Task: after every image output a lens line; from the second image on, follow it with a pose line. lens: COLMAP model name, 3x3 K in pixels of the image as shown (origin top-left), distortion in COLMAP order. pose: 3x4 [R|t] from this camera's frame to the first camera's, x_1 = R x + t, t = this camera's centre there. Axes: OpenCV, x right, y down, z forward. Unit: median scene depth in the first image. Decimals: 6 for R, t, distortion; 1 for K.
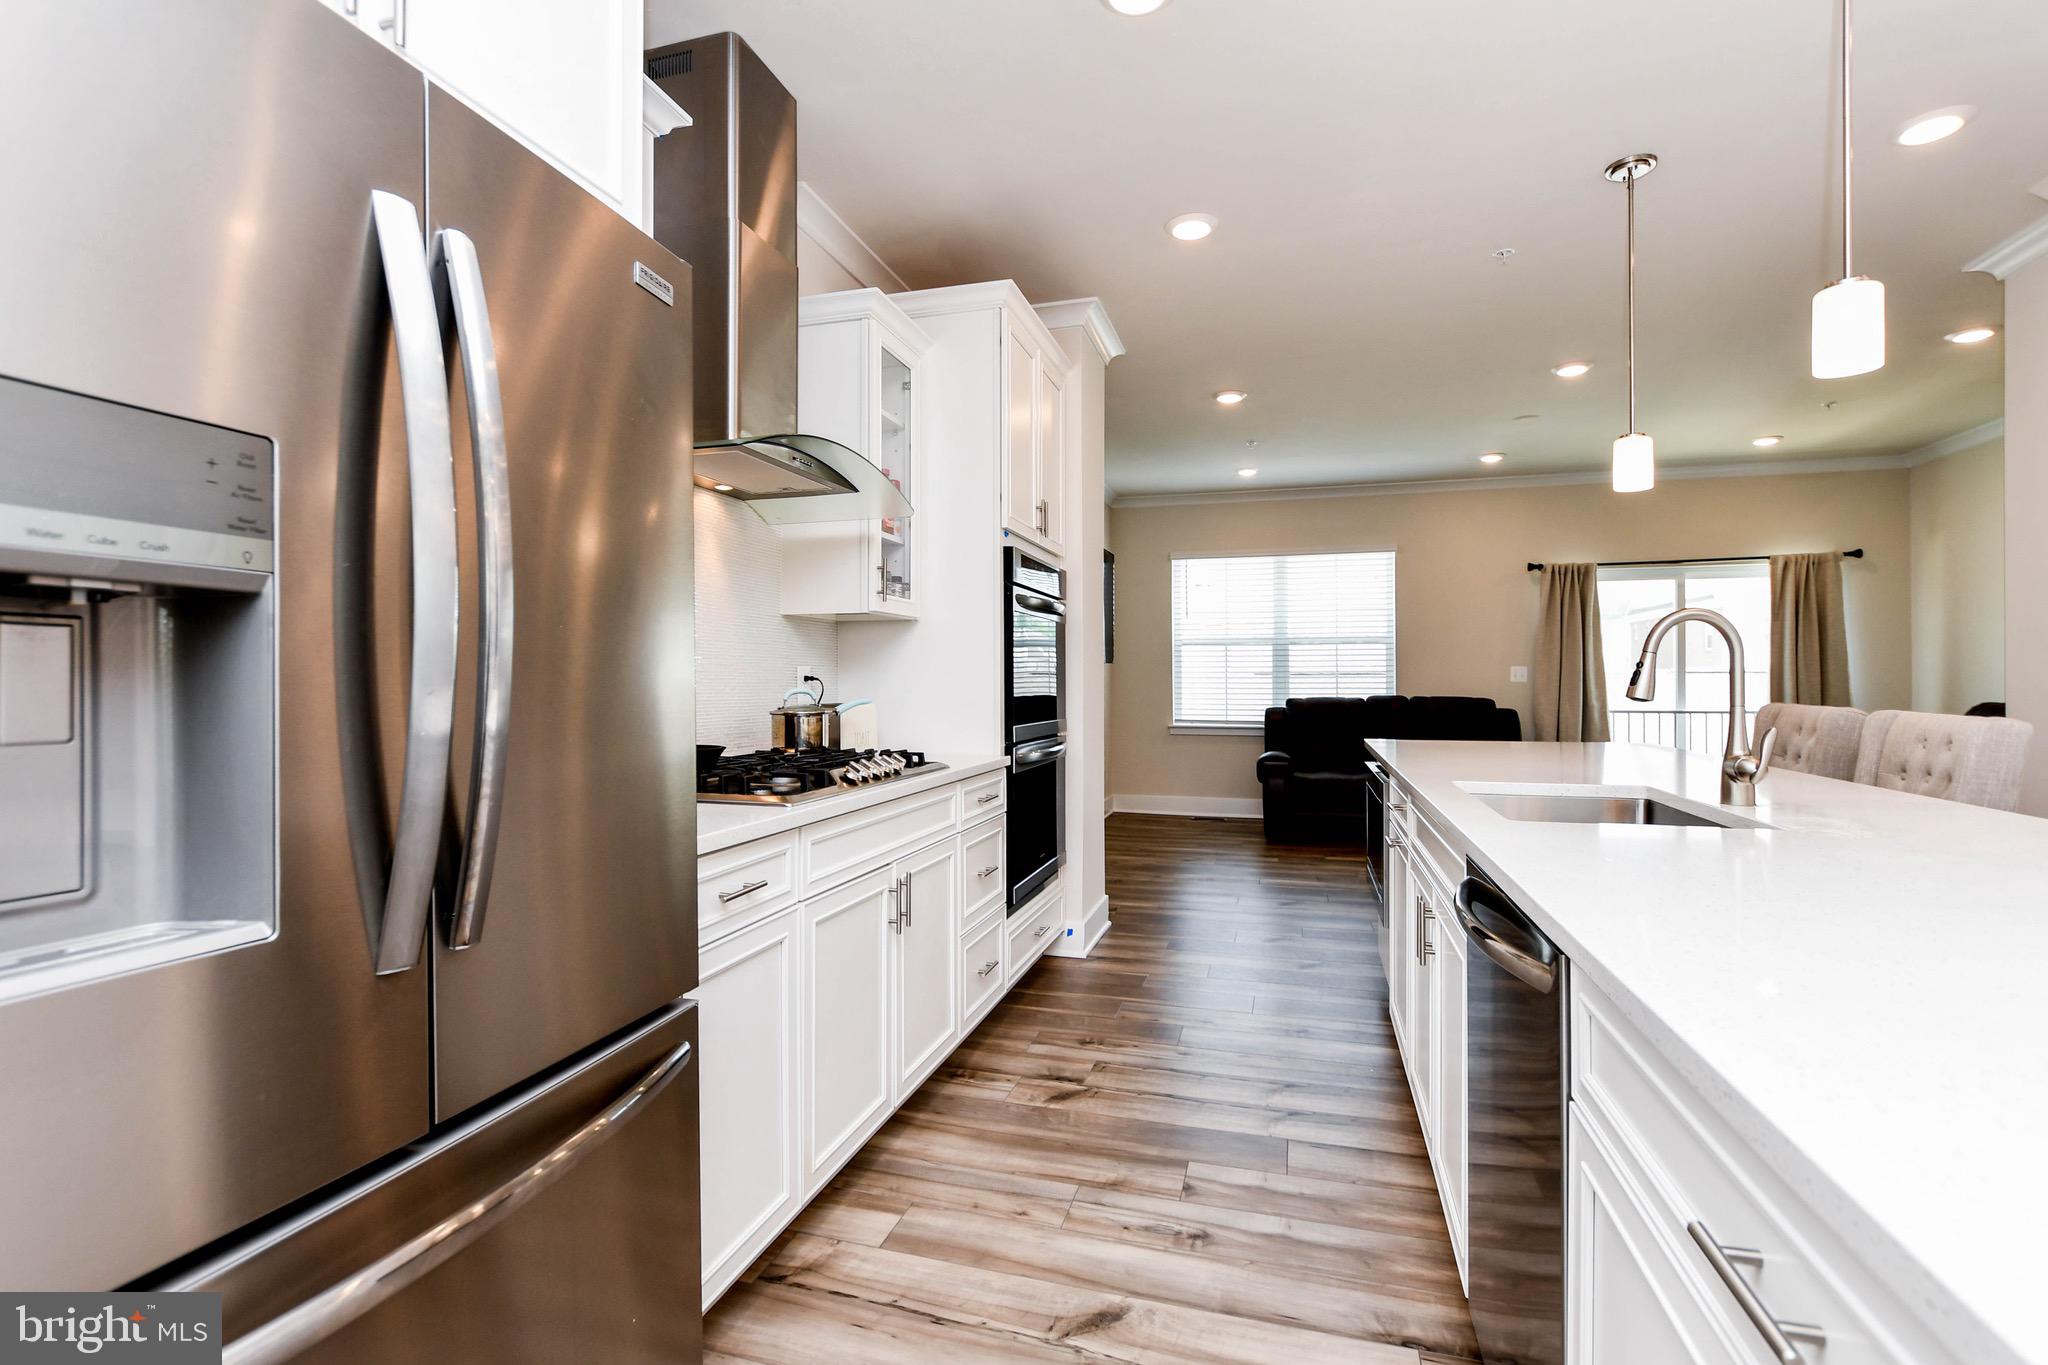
lens RADIAL K [[942.9, 0, 1023.1], [0, 942.9, 690.6], [0, 0, 1]] dist [-0.000548, 0.000028]
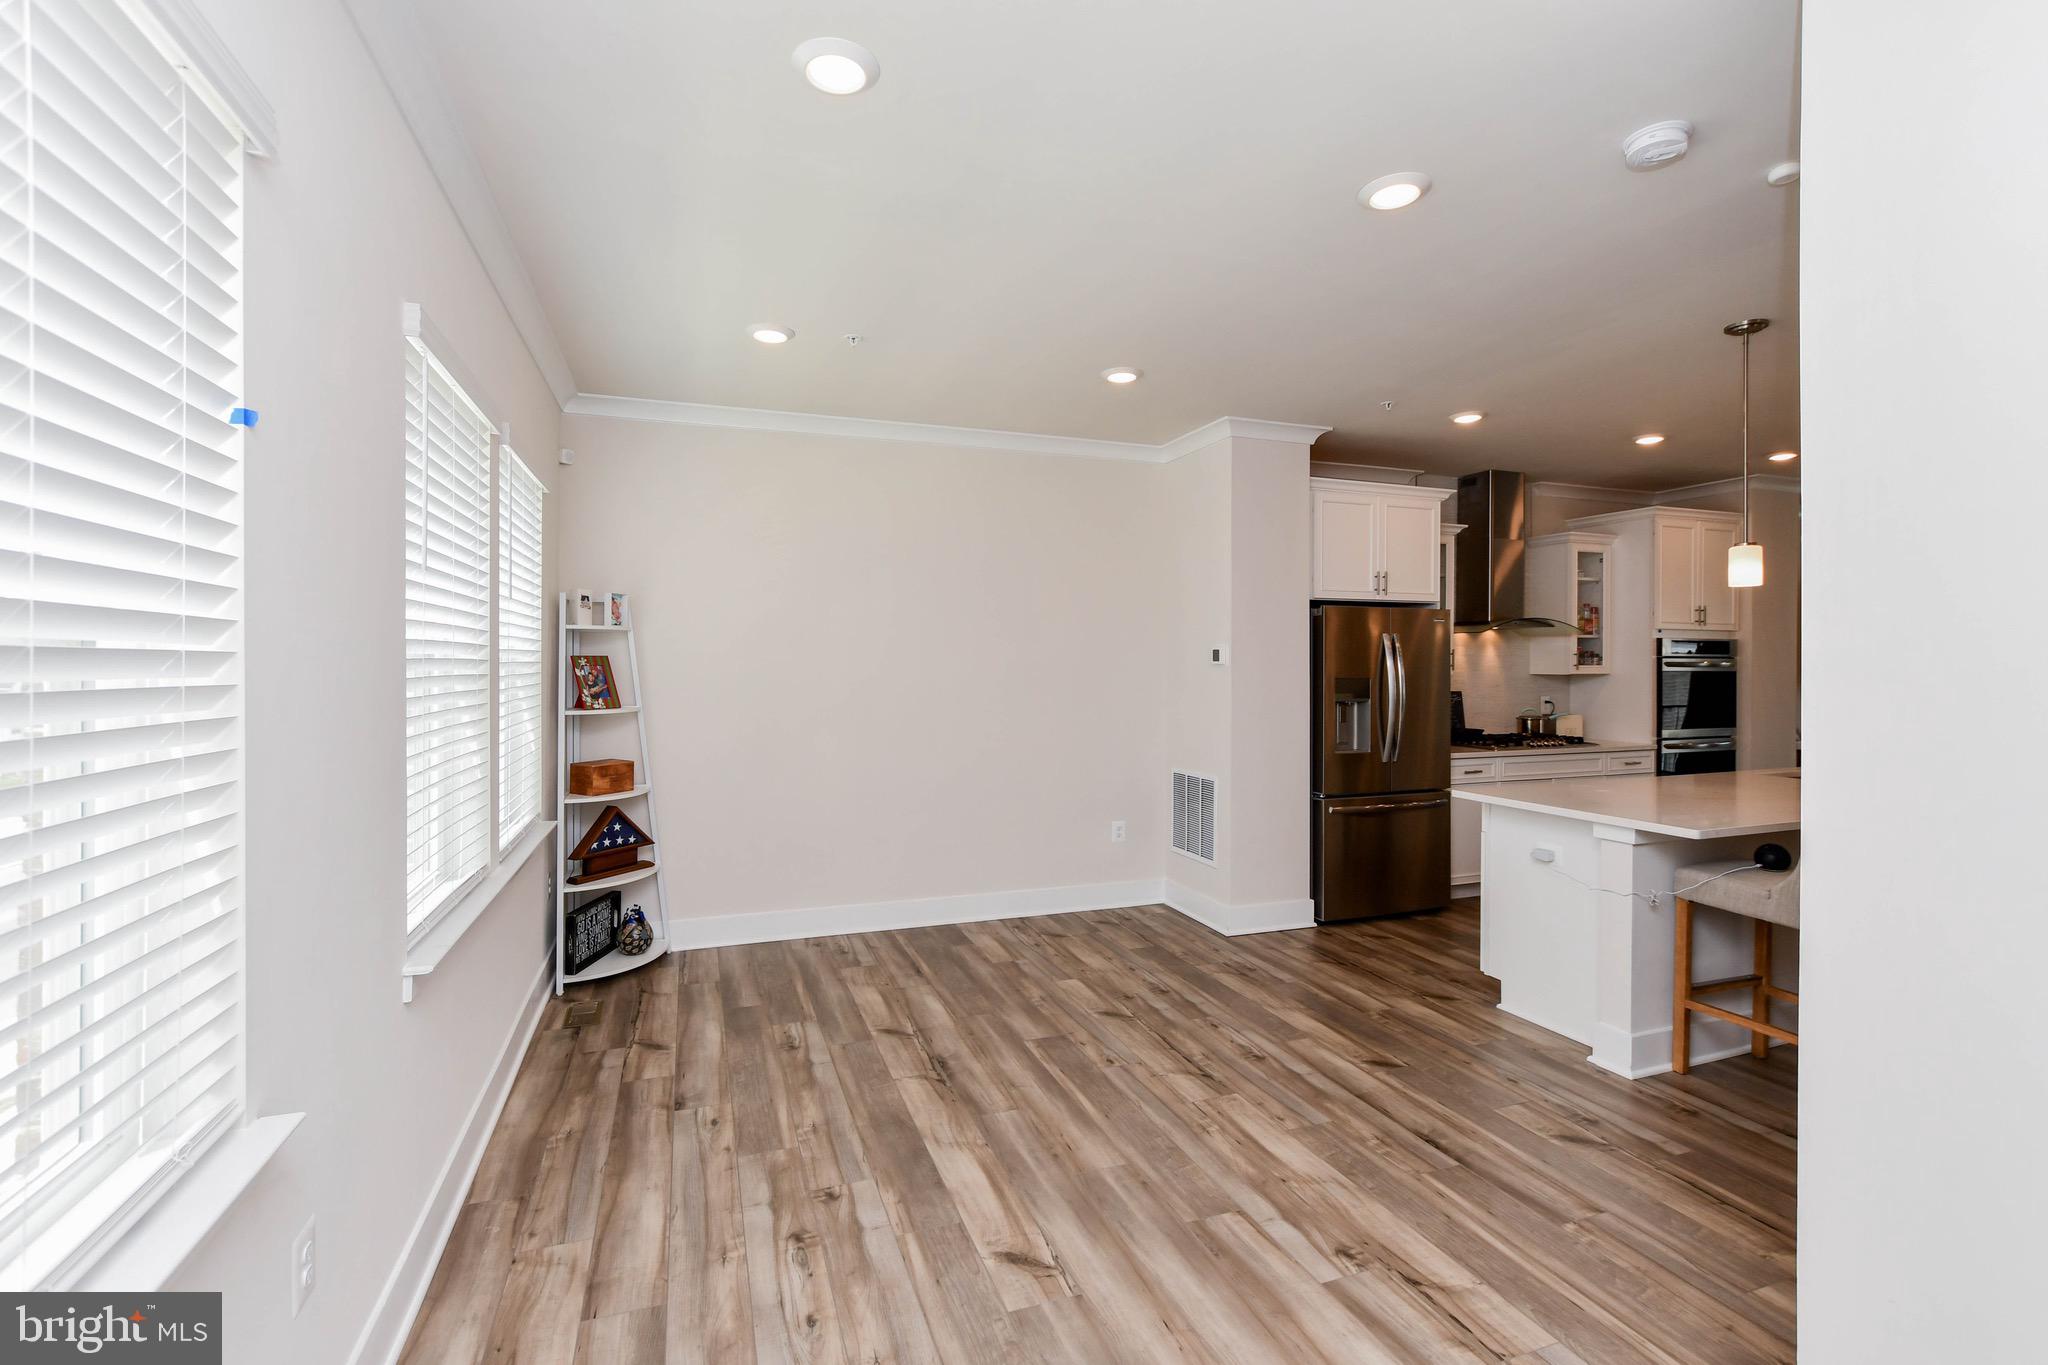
lens RADIAL K [[914.4, 0, 1020.7], [0, 914.4, 661.5], [0, 0, 1]] dist [-0.006439, -0.000018]
pose [[0.592022, 0.002670, -0.805917, 0.748003], [-0.011098, 0.999927, -0.004841, -0.082973], [0.805845, 0.011810, 0.592008, -1.222879]]
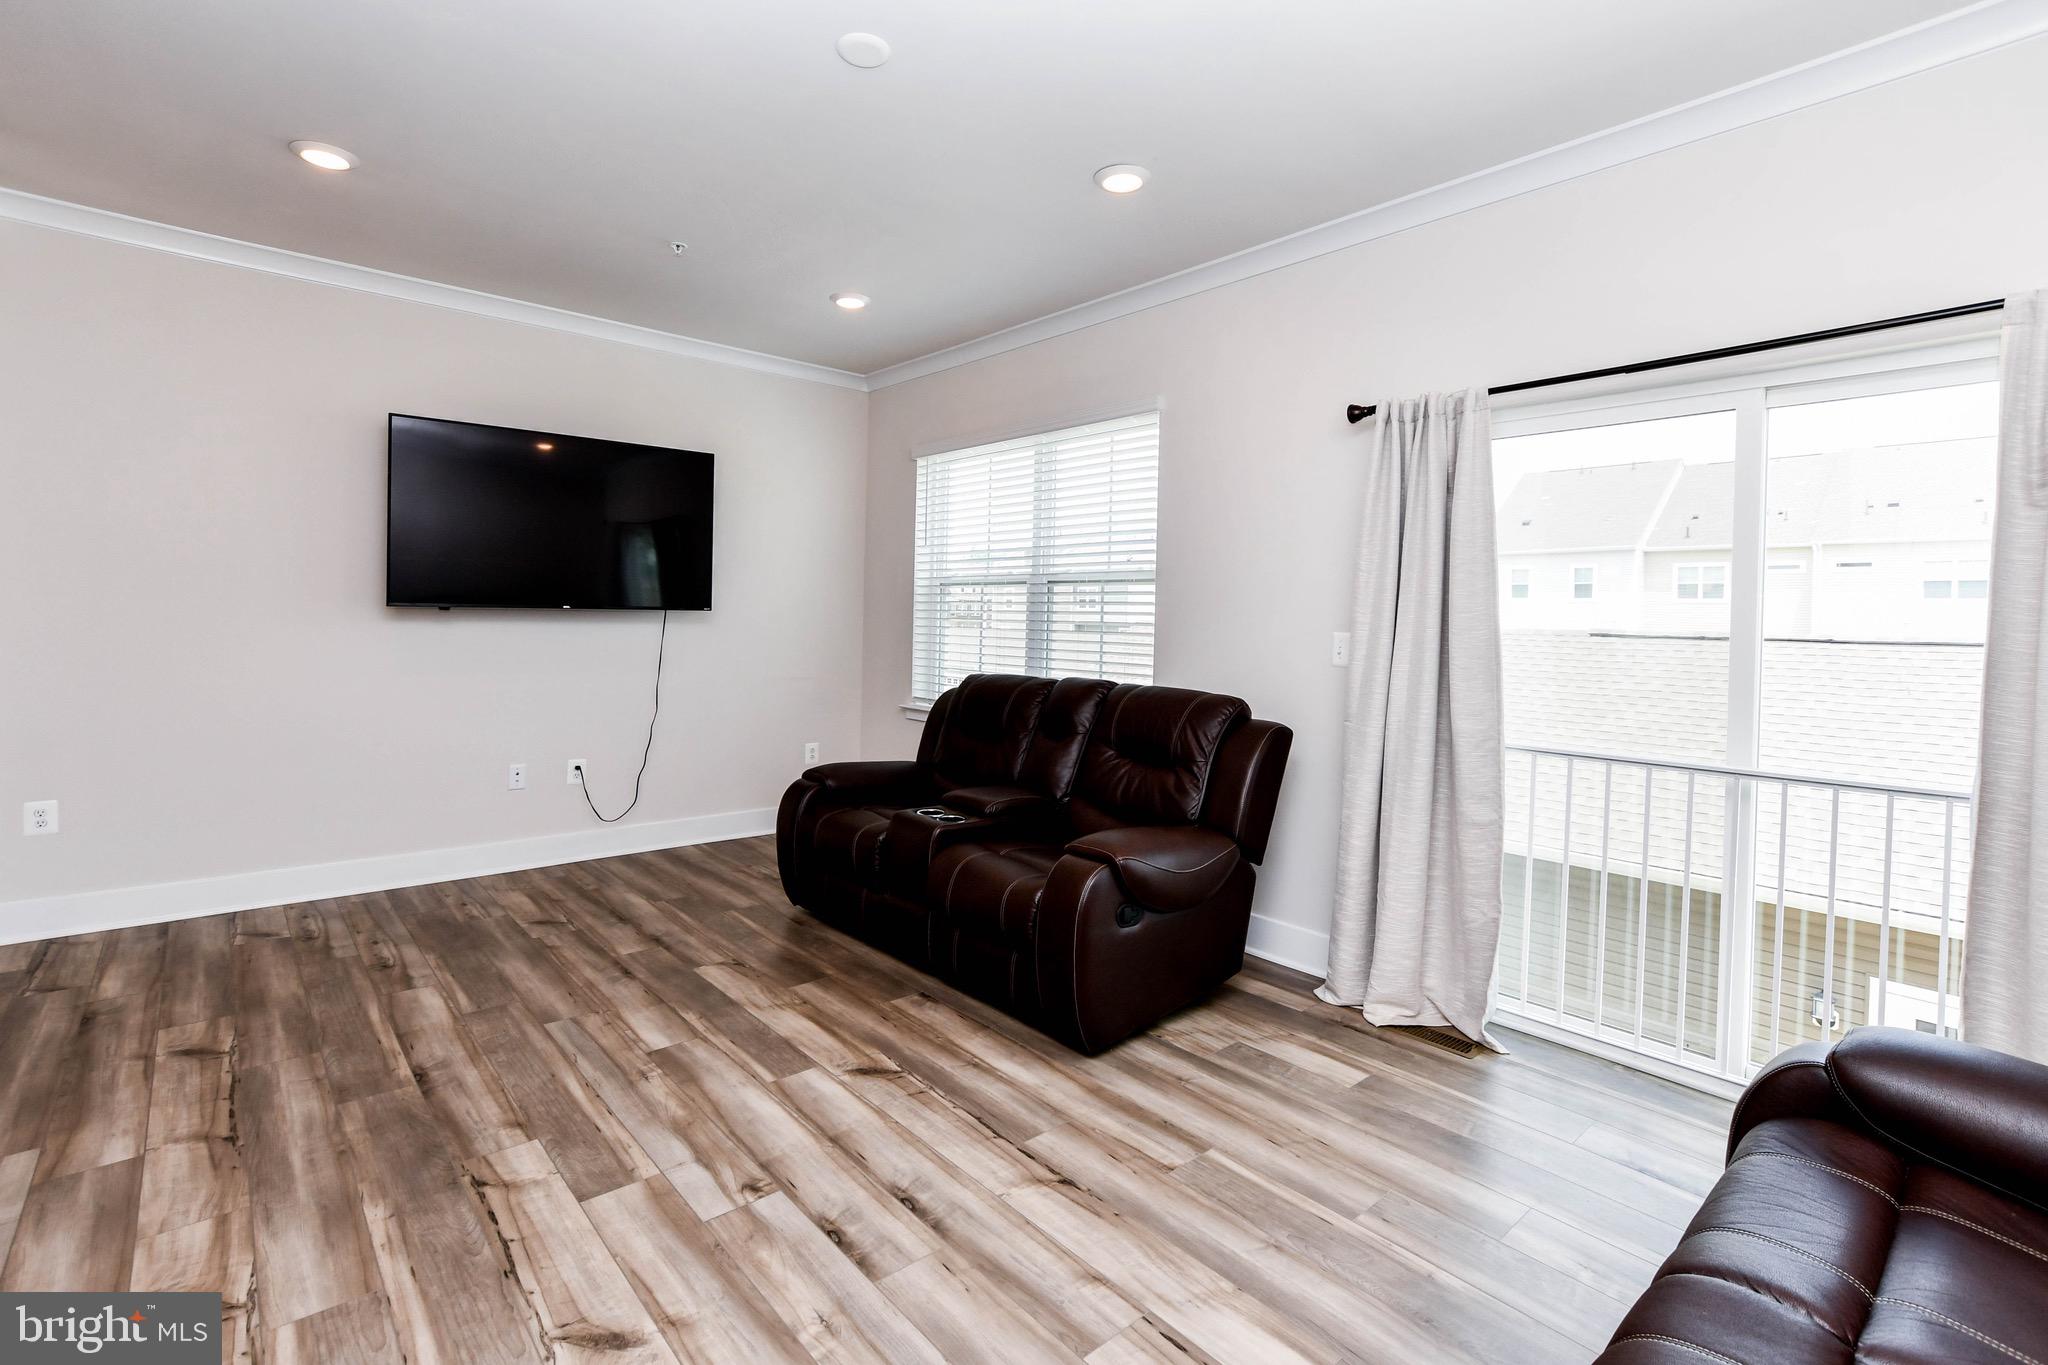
lens RADIAL K [[933.7, 0, 1015.0], [0, 933.7, 632.1], [0, 0, 1]] dist [-0.007821, -0.000075]
pose [[0.842879, 0.028732, -0.537336, 1.525867], [-0.029133, 0.999546, 0.007747, -0.058755], [0.537315, 0.009124, 0.843333, 1.262578]]
